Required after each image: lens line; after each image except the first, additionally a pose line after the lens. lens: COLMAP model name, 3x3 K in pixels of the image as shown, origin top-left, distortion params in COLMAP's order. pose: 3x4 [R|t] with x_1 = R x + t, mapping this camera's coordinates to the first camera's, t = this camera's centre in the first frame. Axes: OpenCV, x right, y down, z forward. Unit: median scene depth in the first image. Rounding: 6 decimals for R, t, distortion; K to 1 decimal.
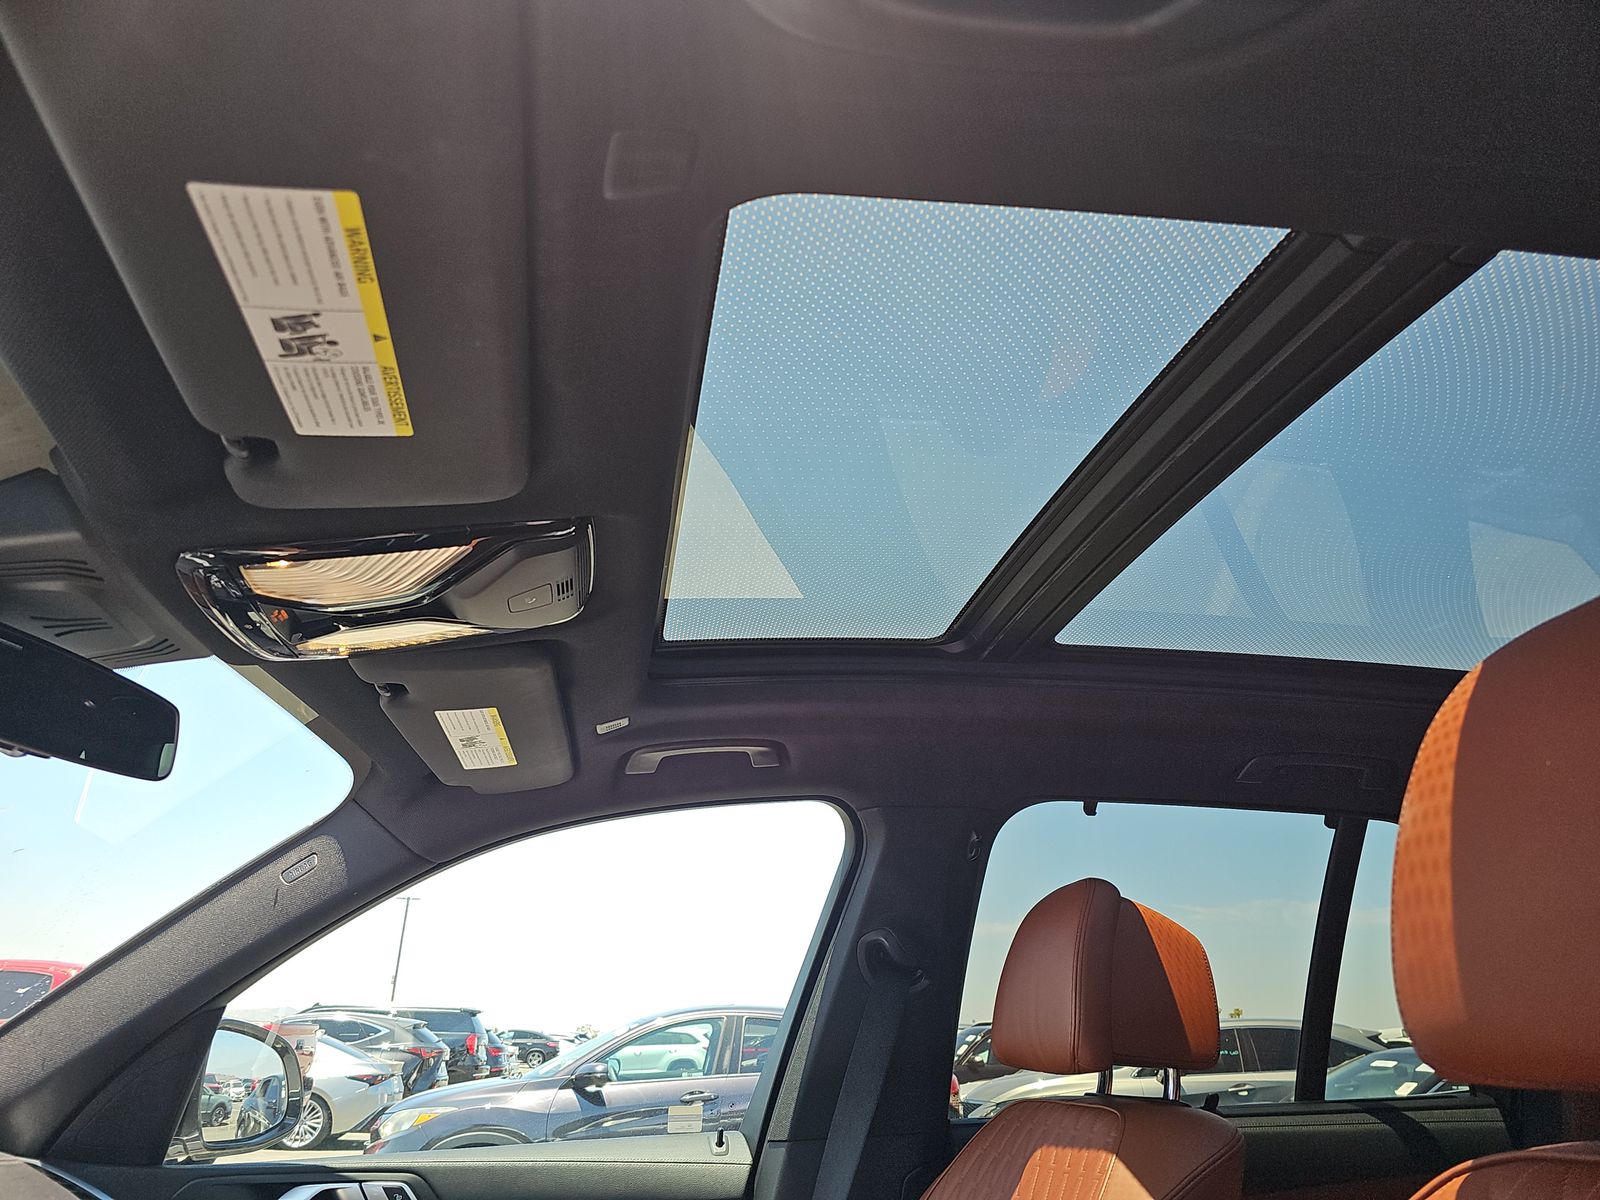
lens RADIAL K [[1054.2, 0, 806.4], [0, 1054.2, 616.4], [0, 0, 1]] dist [0.042159, -0.042836]
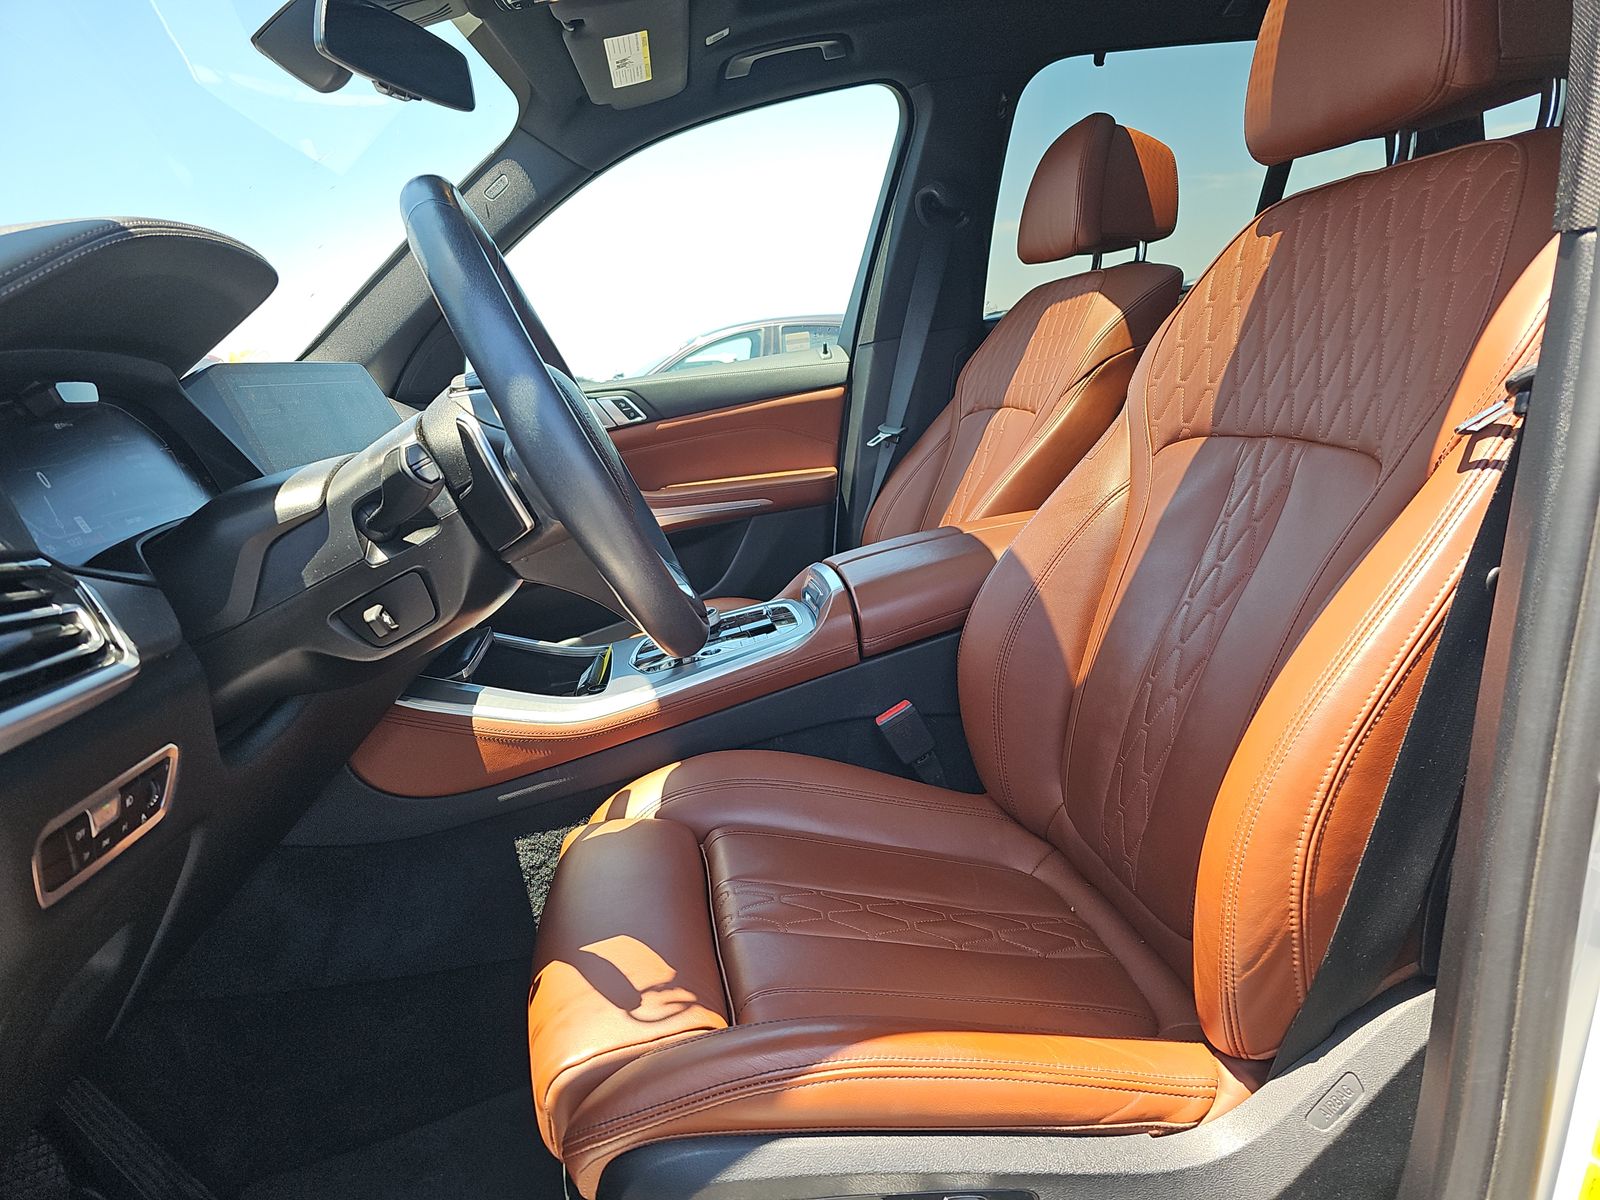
lens RADIAL K [[1054.8, 0, 785.7], [0, 1054.8, 589.9], [0, 0, 1]] dist [0.048802, -0.045237]
pose [[0.992901, -0.104302, -0.057174, -0.090761], [0.118470, 0.824303, 0.553614, -0.042340], [-0.010614, -0.556457, 0.830808, -0.391324]]
